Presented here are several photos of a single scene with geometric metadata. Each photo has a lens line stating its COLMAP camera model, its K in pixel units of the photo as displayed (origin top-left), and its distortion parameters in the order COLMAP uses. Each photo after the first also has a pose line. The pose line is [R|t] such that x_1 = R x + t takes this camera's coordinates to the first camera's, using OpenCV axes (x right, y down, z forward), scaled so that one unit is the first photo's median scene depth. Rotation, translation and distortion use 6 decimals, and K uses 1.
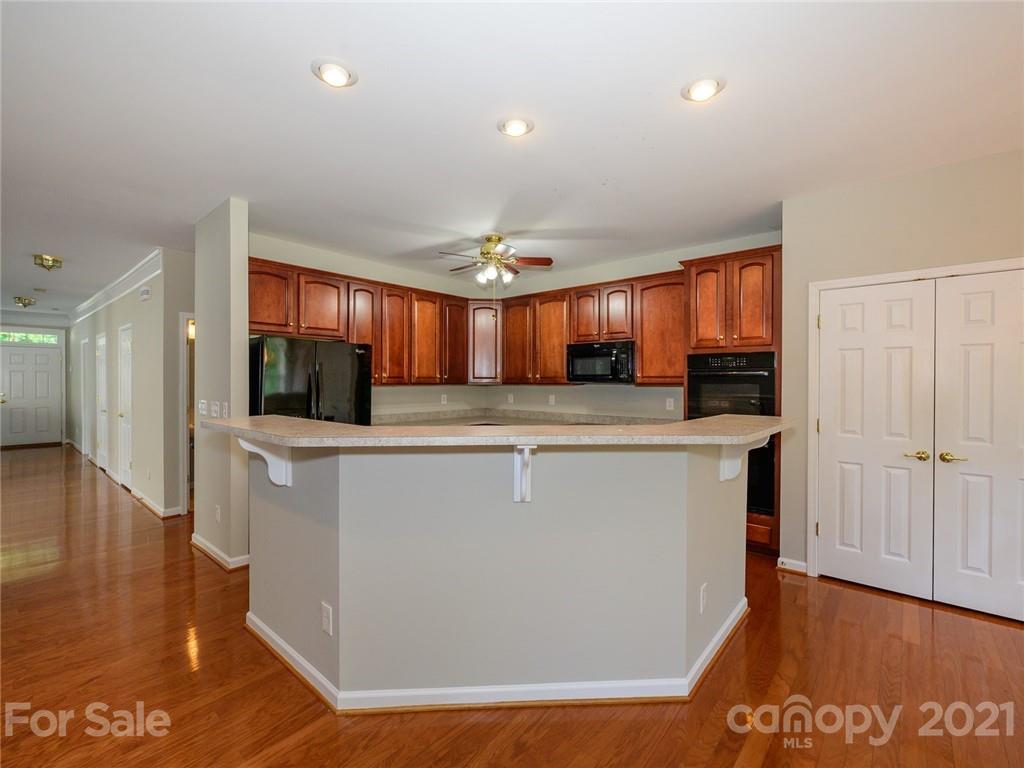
lens RADIAL K [[457.0, 0, 515.5], [0, 457.0, 383.4], [0, 0, 1]] dist [0.003684, 0.000410]
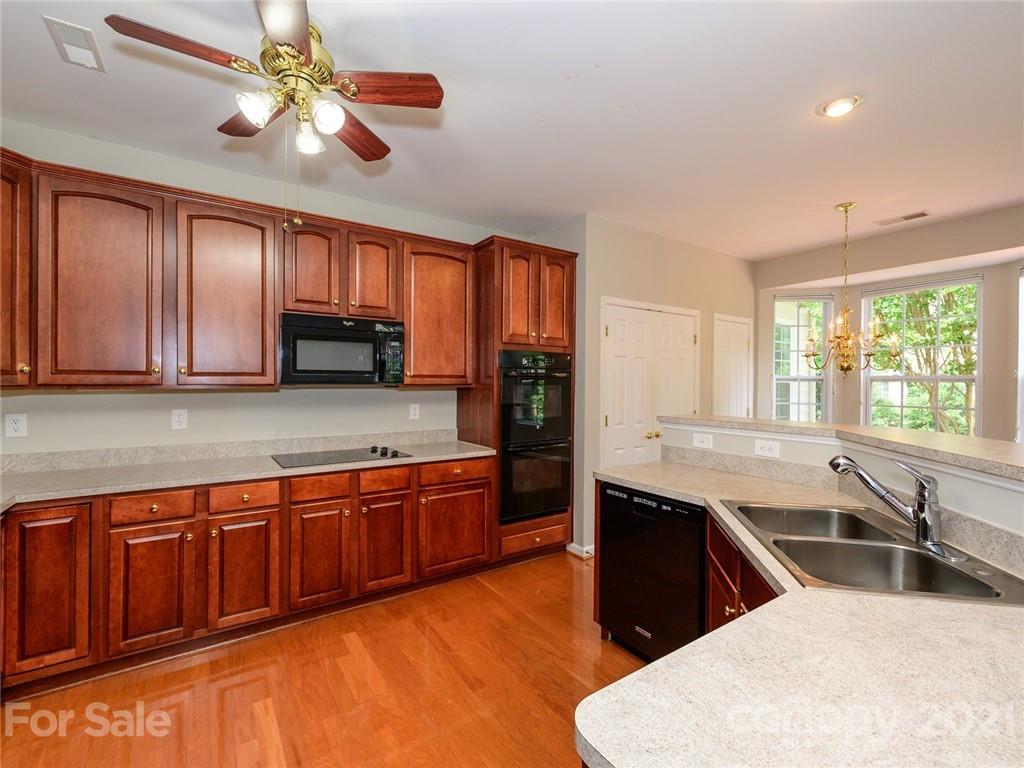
lens RADIAL K [[457.0, 0, 512.1], [0, 457.0, 382.7], [0, 0, 1]] dist [0.003684, 0.000410]
pose [[0.258113, 0.000297, 0.966115, -0.468993], [0.001809, 0.999998, -0.000790, -0.003596], [-0.966113, 0.001951, 0.258112, 0.853096]]
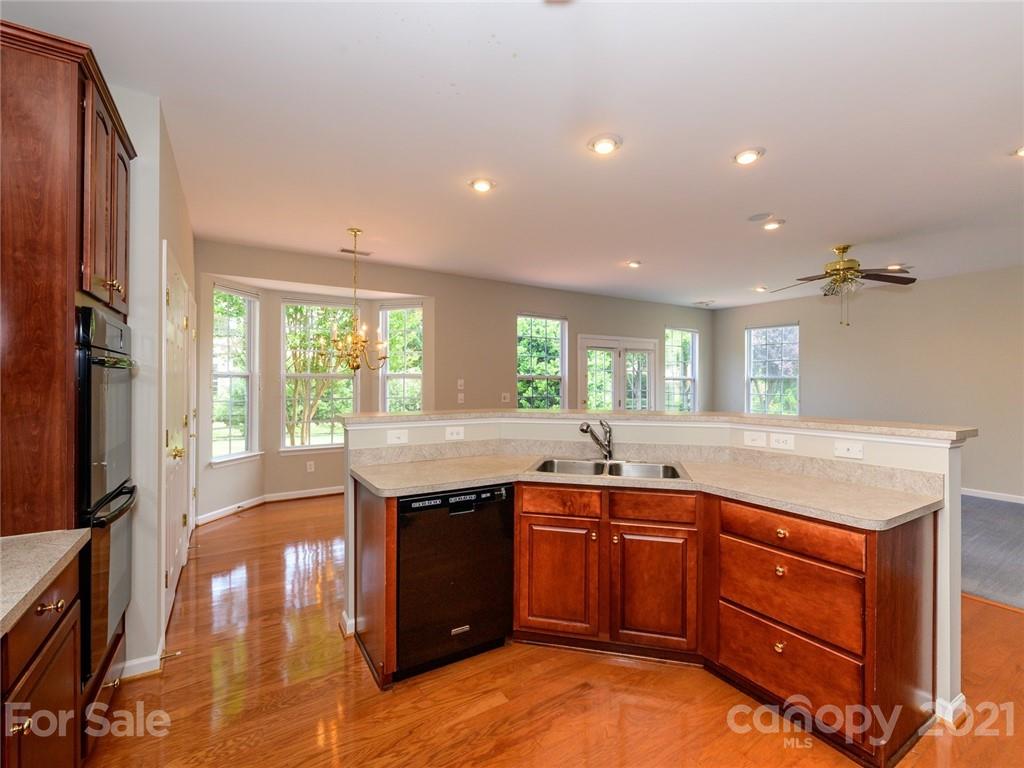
lens RADIAL K [[457.0, 0, 509.6], [0, 457.0, 383.3], [0, 0, 1]] dist [0.003684, 0.000410]
pose [[-0.952234, -0.005263, 0.305323, -0.068189], [-0.002496, 0.999952, 0.009453, -0.004964], [-0.305358, 0.008240, -0.952202, 1.416906]]
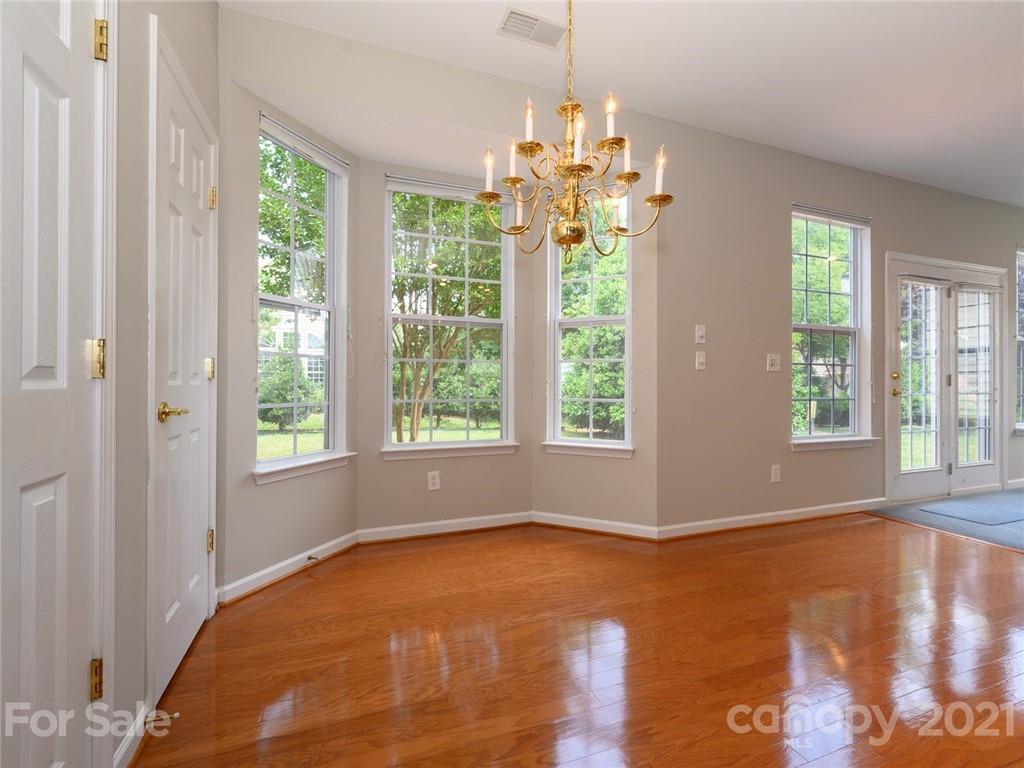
lens RADIAL K [[457.0, 0, 512.2], [0, 457.0, 382.7], [0, 0, 1]] dist [0.003684, 0.000410]
pose [[-0.879309, -0.004323, 0.476233, 0.501634], [-0.000178, 0.999962, 0.008749, 0.100246], [-0.476252, 0.007608, -0.879276, 0.840570]]
